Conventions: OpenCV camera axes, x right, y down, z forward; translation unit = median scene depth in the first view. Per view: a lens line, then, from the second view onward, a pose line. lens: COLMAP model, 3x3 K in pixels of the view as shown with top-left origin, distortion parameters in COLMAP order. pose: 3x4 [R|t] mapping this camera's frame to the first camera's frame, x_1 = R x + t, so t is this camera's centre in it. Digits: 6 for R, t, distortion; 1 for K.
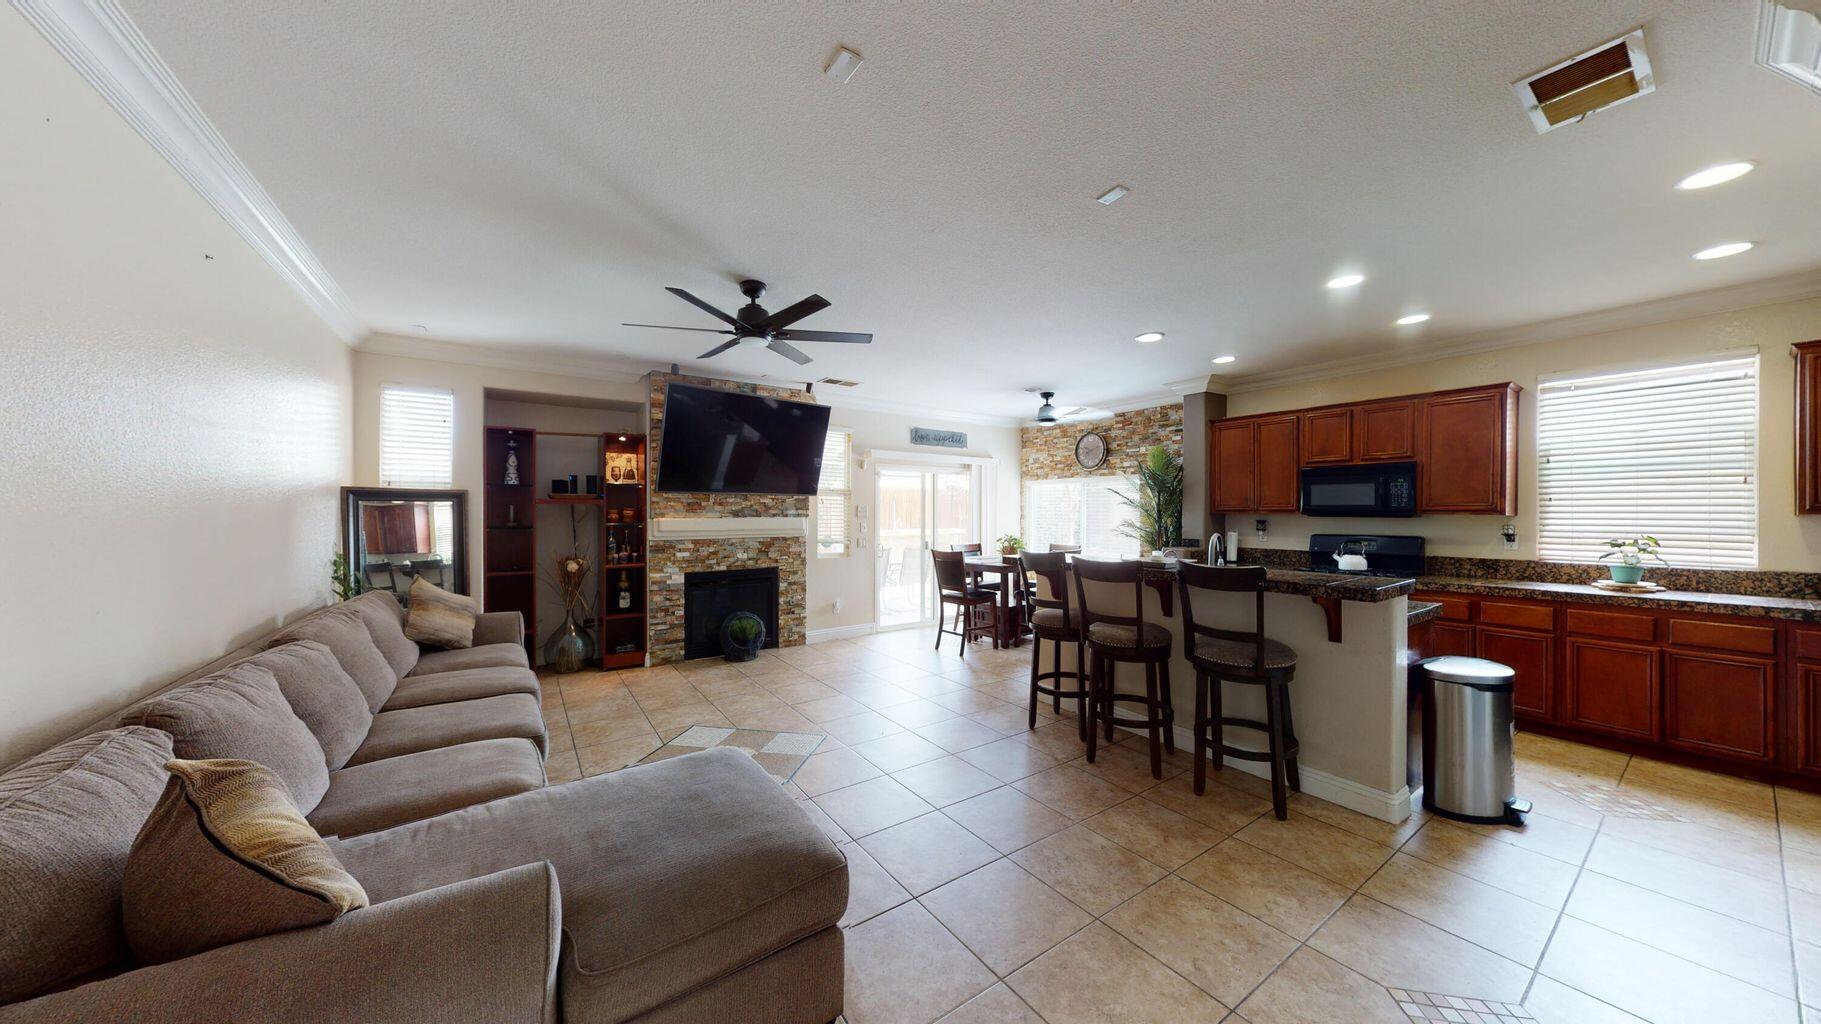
lens RADIAL K [[572.4, 0, 918.6], [0, 572.4, 512.3], [0, 0, 1]] dist [-0.004583, 0.000147]
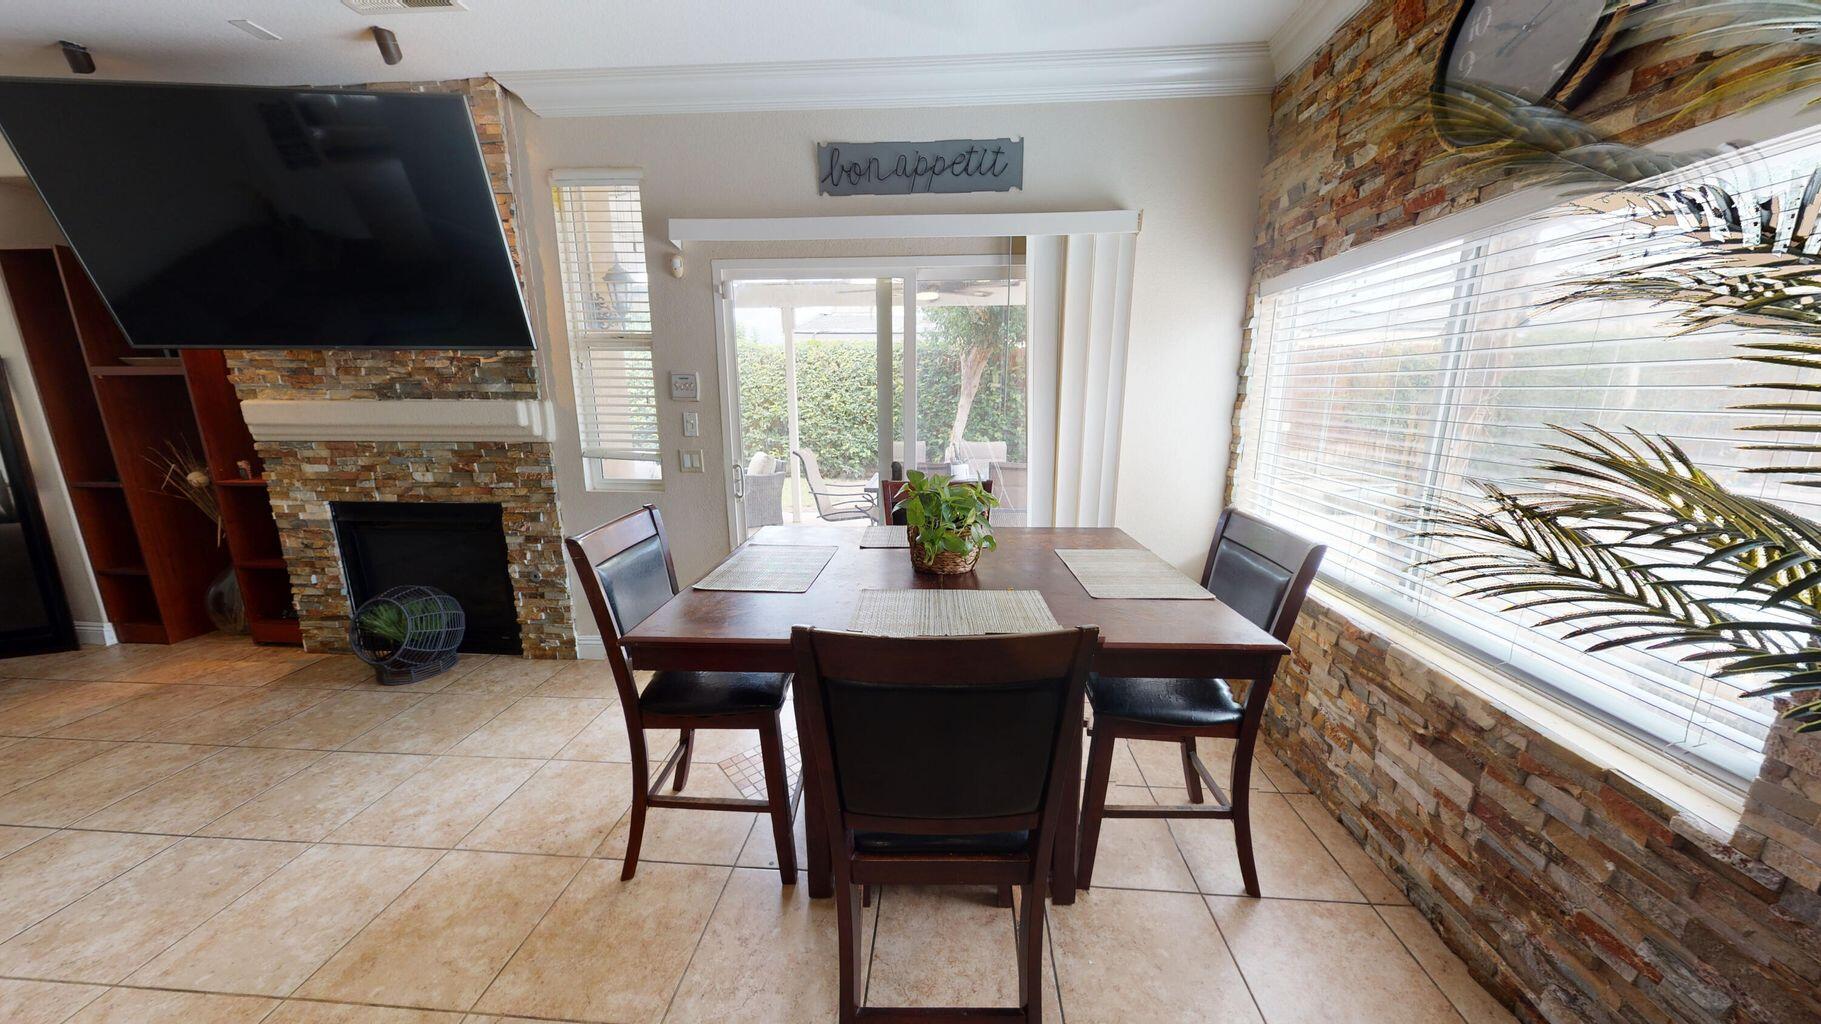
lens RADIAL K [[572.4, 0, 910.5], [0, 572.4, 511.1], [0, 0, 1]] dist [-0.004583, 0.000147]
pose [[0.776263, 0.131854, -0.616466, 0.331783], [-0.000291, 0.977957, 0.208807, 0.000755], [0.630409, -0.161910, 0.759190, 0.864063]]
